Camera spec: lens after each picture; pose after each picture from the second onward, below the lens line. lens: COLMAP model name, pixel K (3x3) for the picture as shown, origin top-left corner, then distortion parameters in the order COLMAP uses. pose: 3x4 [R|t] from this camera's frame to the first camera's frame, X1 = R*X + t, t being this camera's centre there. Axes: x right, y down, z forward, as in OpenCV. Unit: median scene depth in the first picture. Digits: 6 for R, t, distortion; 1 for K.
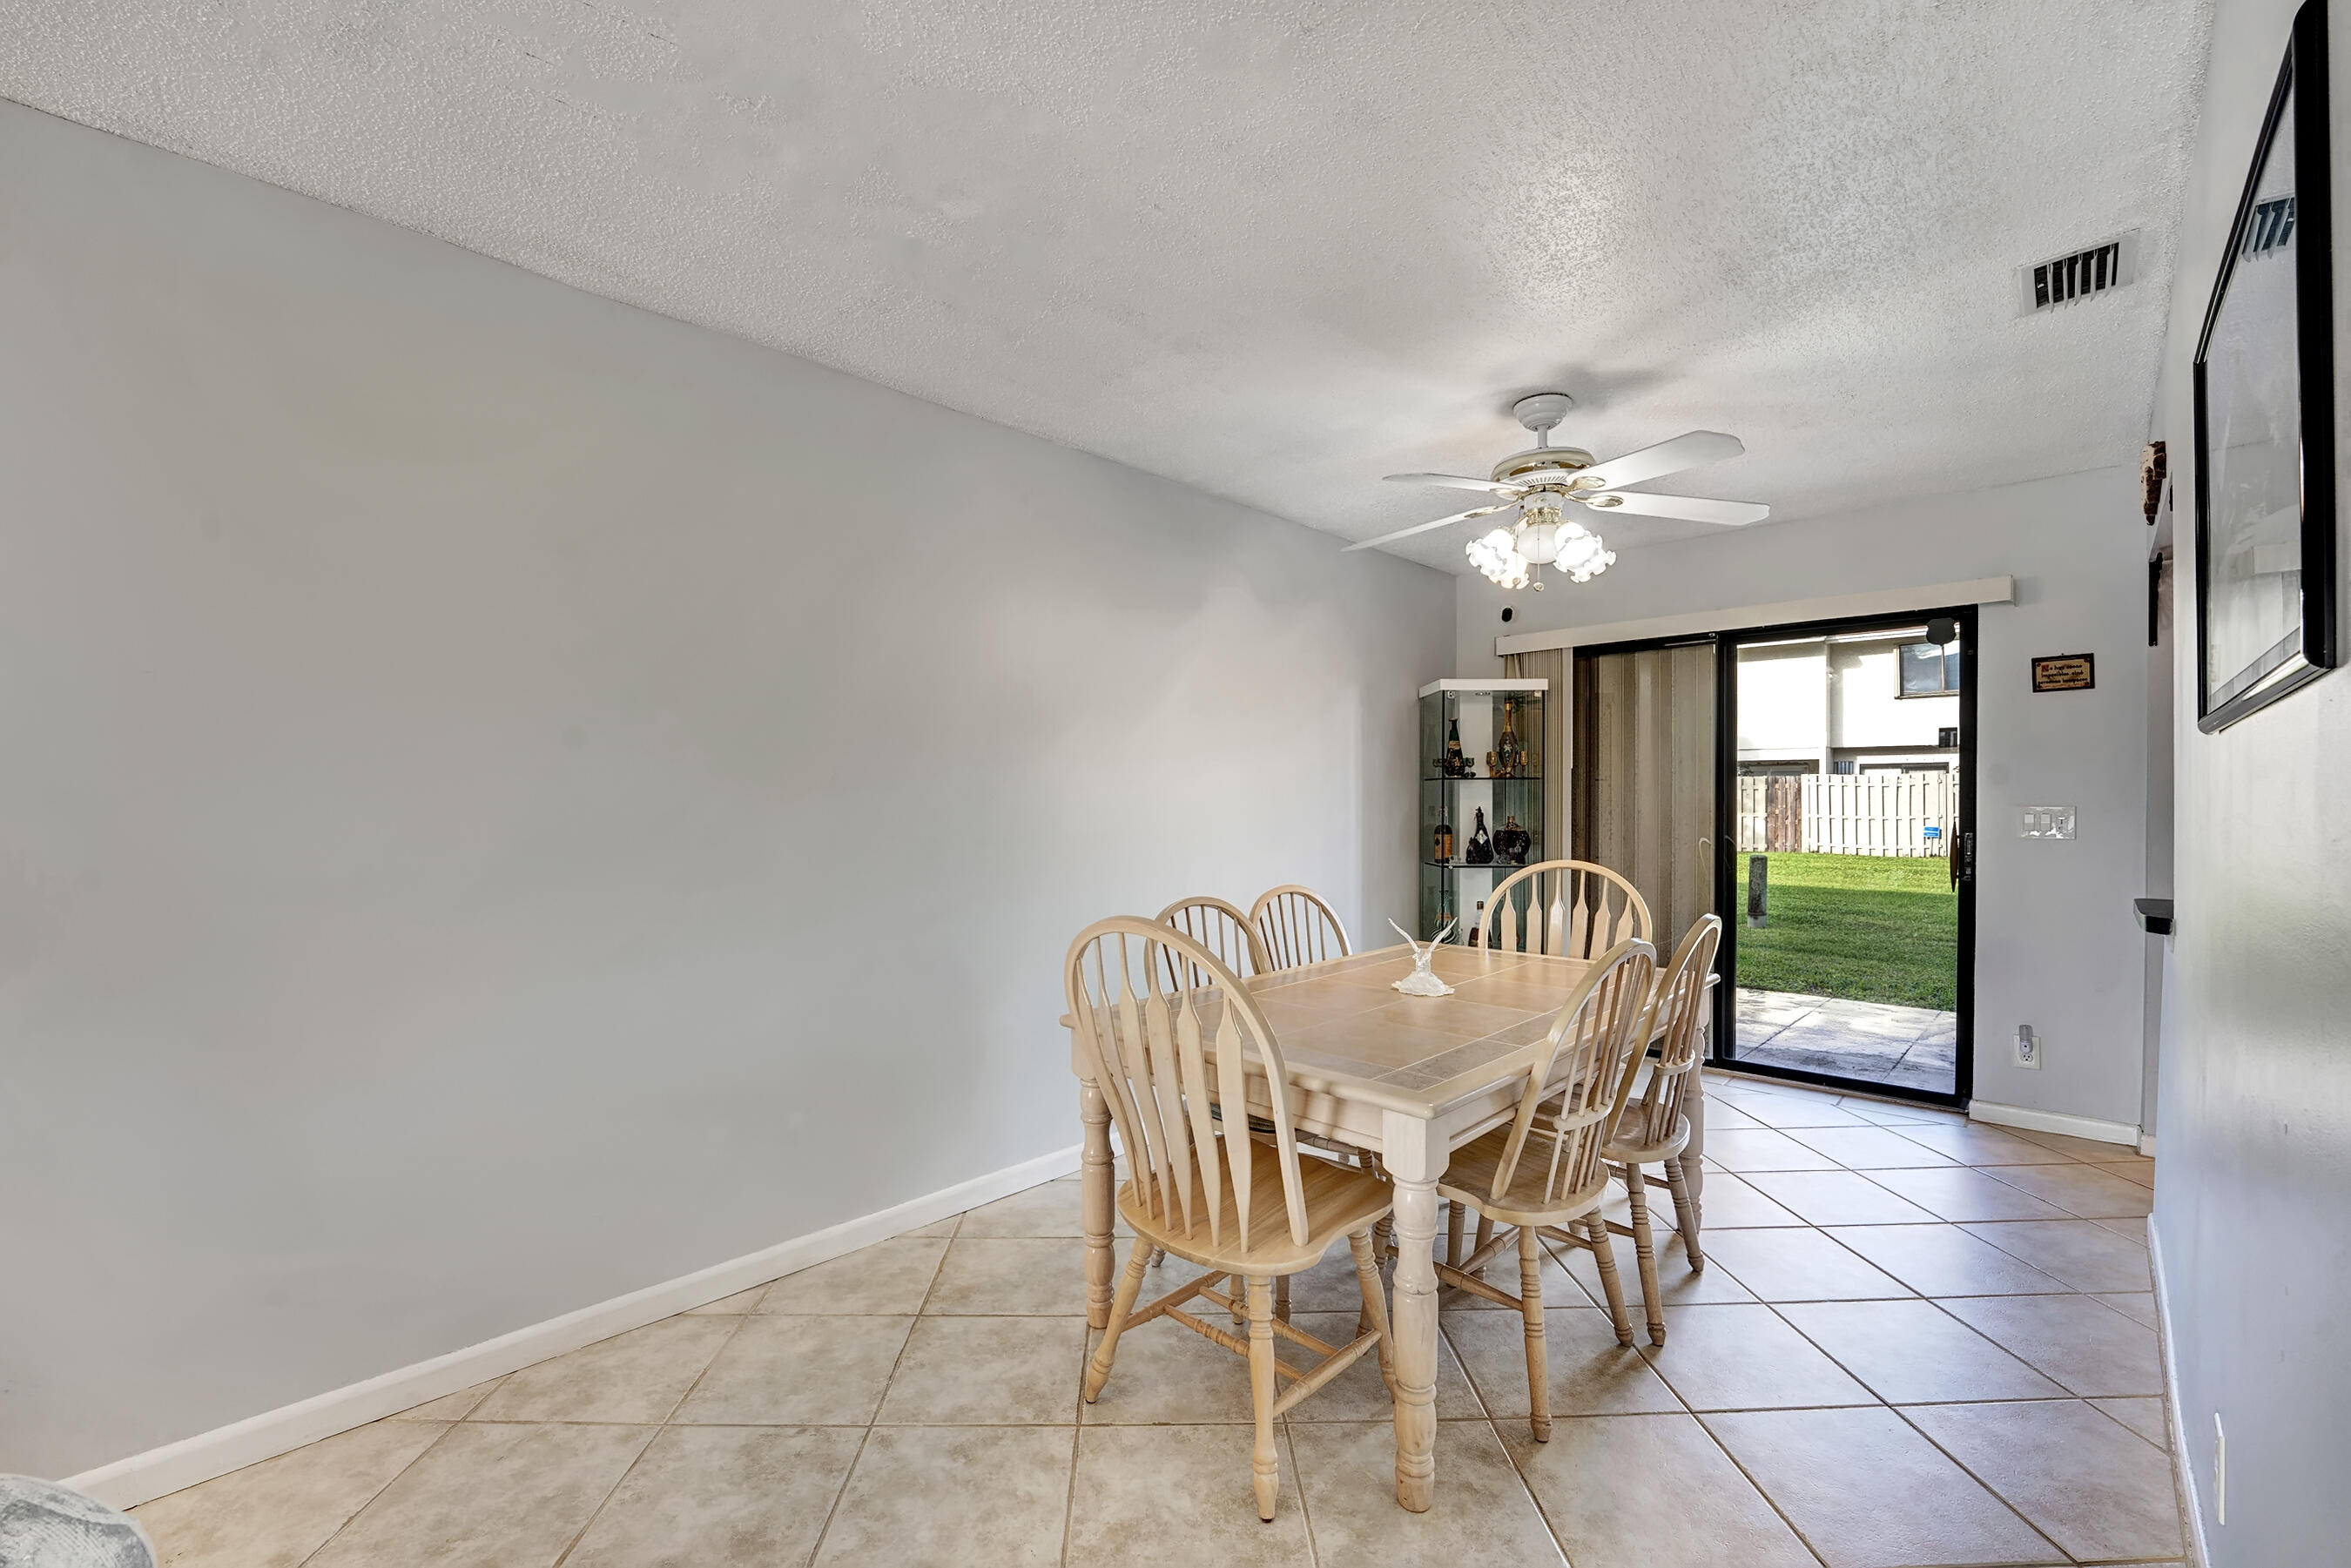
lens RADIAL K [[974.5, 0, 1164.0], [0, 974.5, 791.4], [0, 0, 1]] dist [-0.002293, 0.000253]
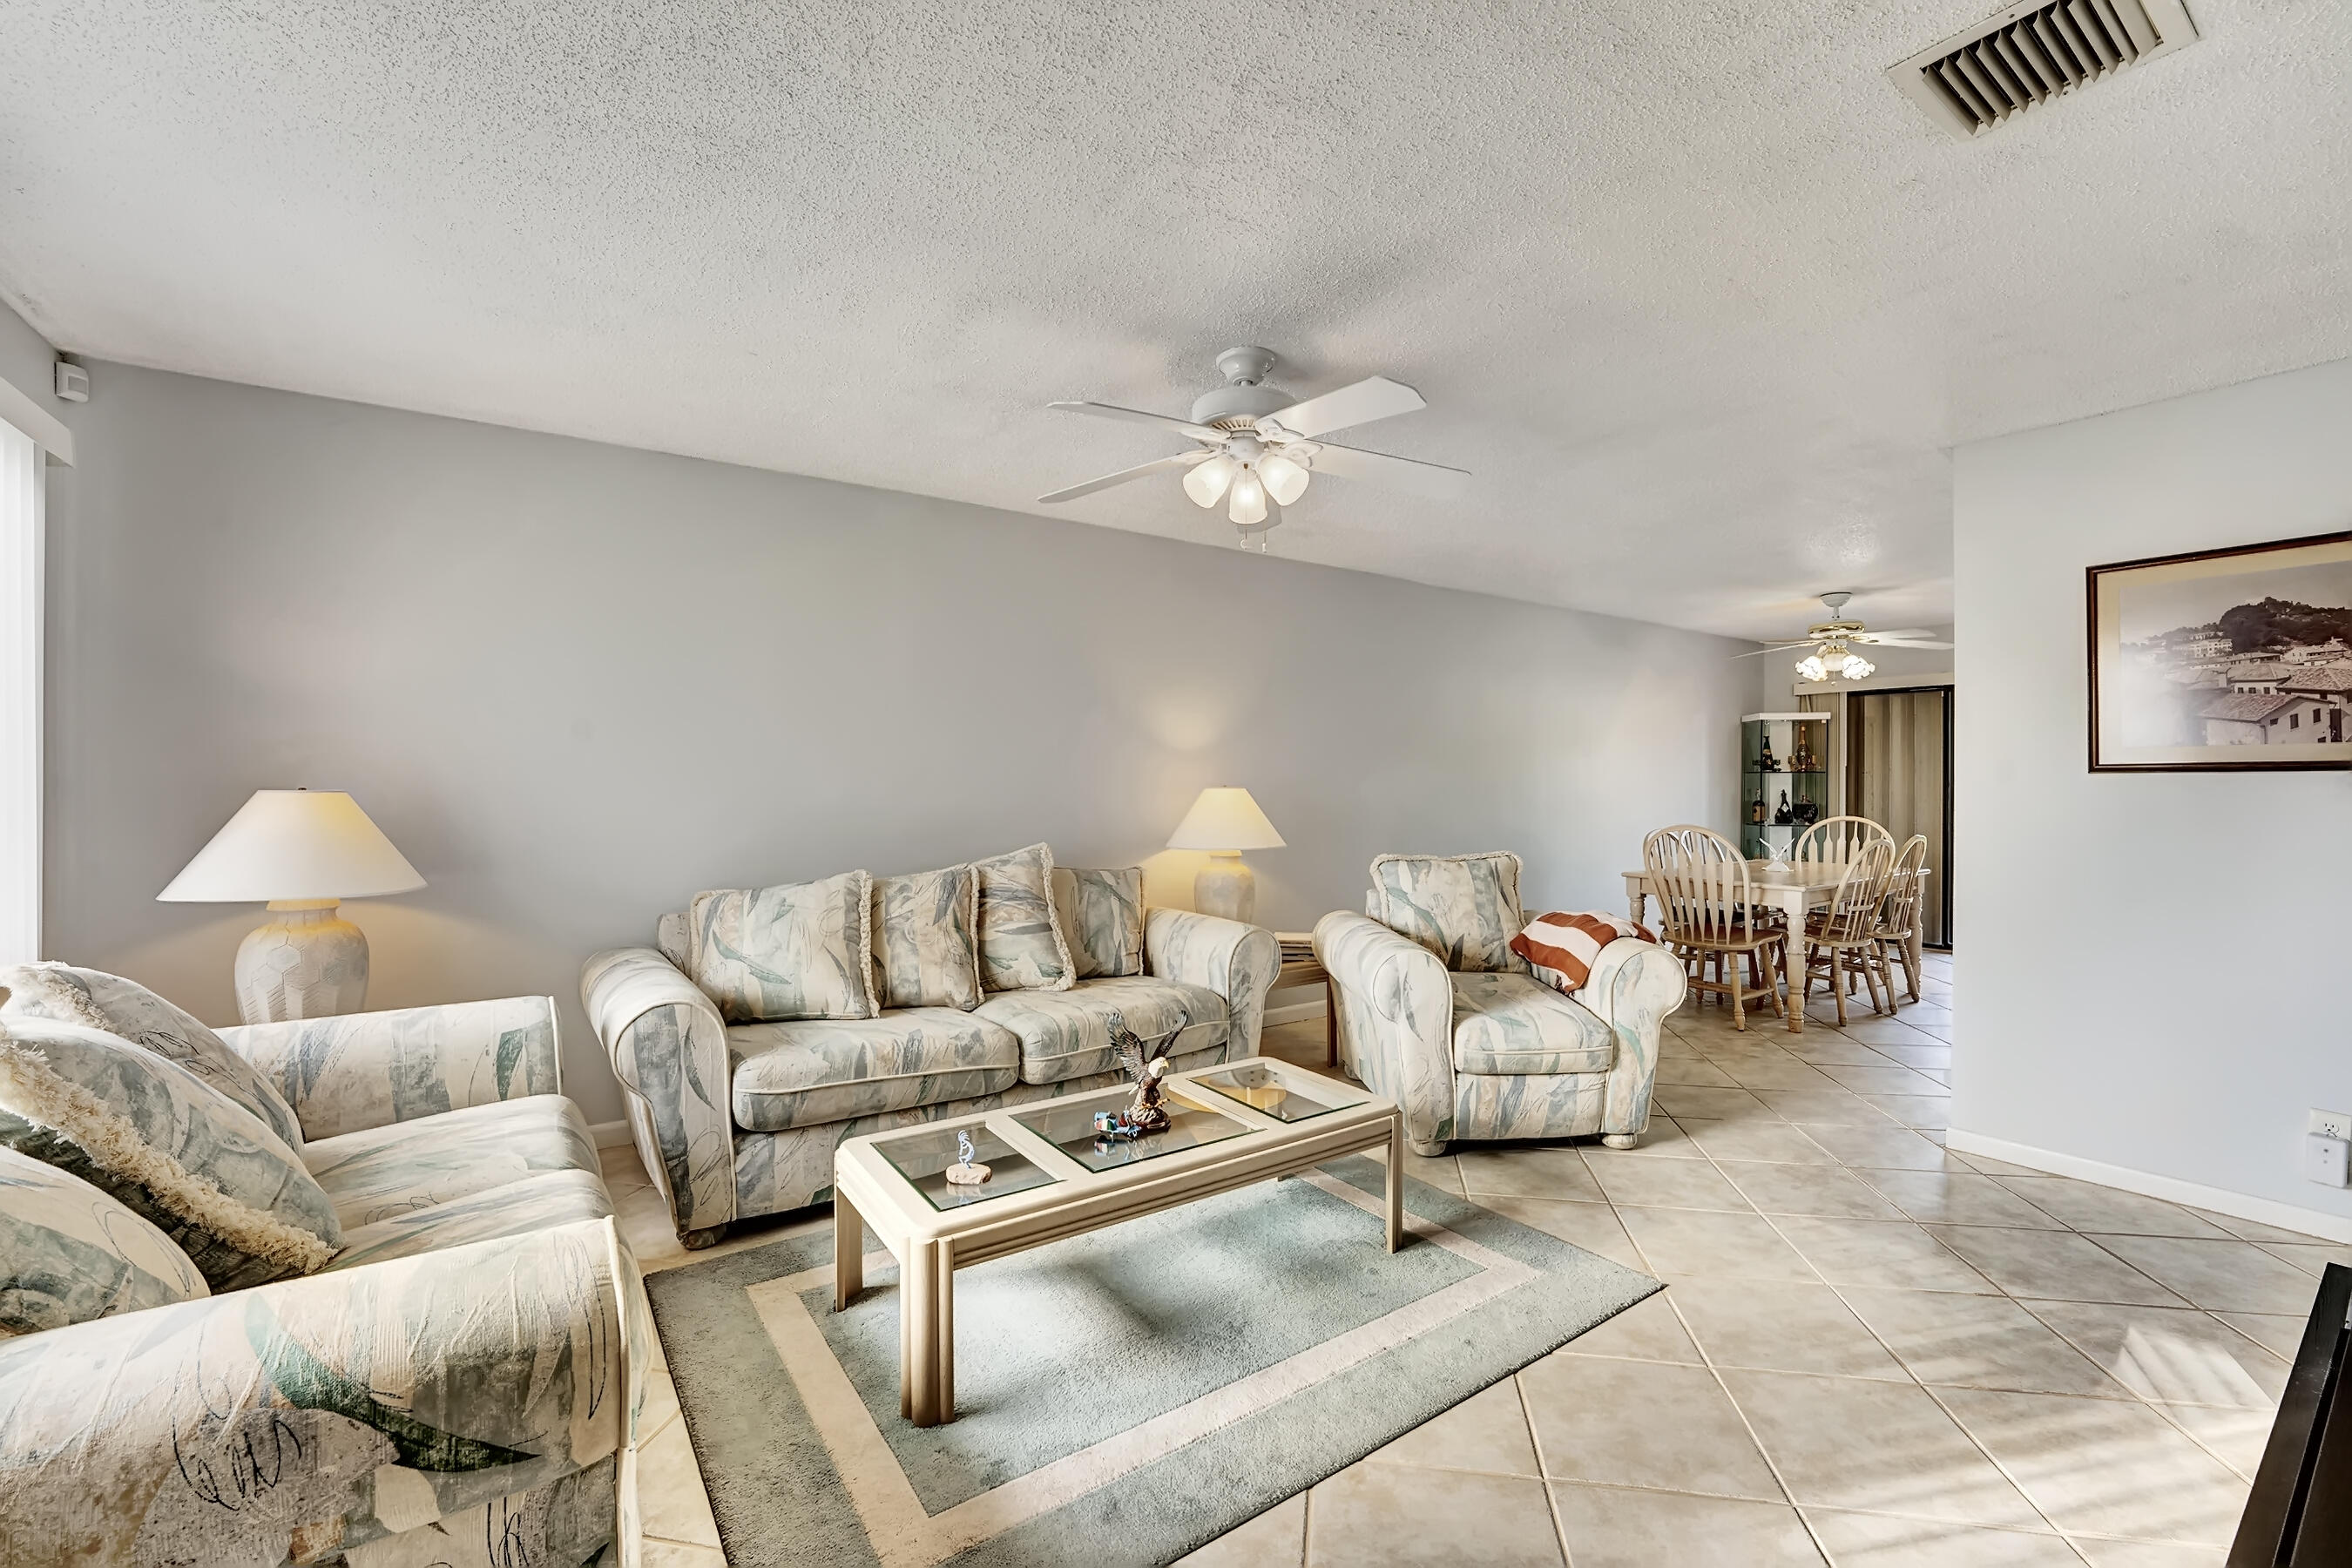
lens RADIAL K [[975.0, 0, 1182.8], [0, 975.0, 778.0], [0, 0, 1]] dist [-0.002293, 0.000253]
pose [[0.982723, 0.001288, -0.185079, -0.374237], [-0.000845, 0.999997, 0.002470, -0.006547], [0.185082, -0.002271, 0.982720, -0.817552]]
